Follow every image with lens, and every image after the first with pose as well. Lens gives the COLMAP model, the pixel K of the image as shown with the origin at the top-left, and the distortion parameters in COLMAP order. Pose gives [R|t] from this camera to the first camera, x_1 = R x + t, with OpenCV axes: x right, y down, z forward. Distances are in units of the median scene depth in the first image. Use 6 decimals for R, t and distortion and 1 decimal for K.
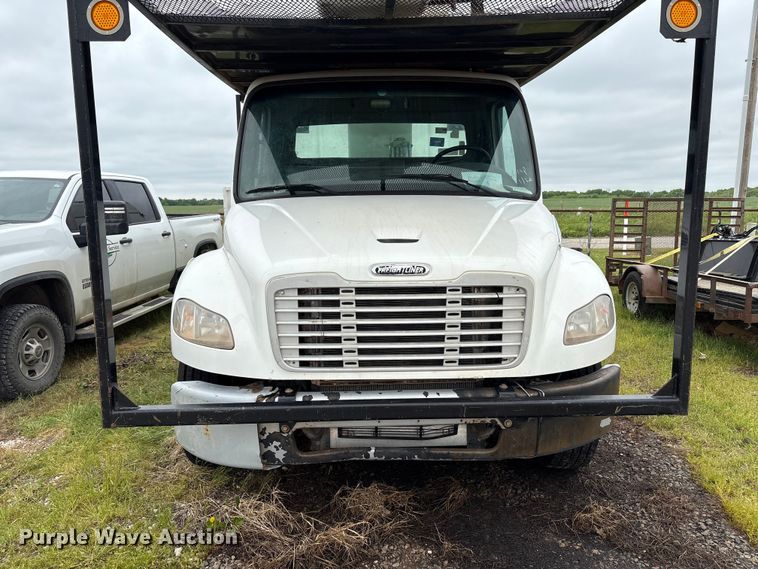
lens RADIAL K [[576.5, 0, 376.2], [0, 576.5, 287.2], [0, 0, 1]] dist [0.051900, -0.053489]
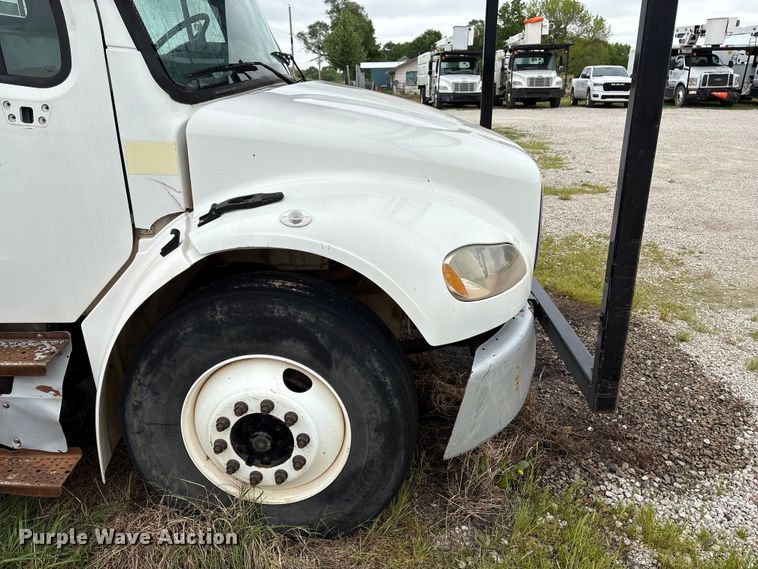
lens RADIAL K [[576.5, 0, 380.5], [0, 576.5, 286.2], [0, 0, 1]] dist [0.051900, -0.053489]
pose [[0.022291, -0.335621, 0.941733, -0.956528], [0.160268, 0.930985, 0.327996, -0.167146], [-0.986822, 0.143618, 0.074542, 1.037926]]
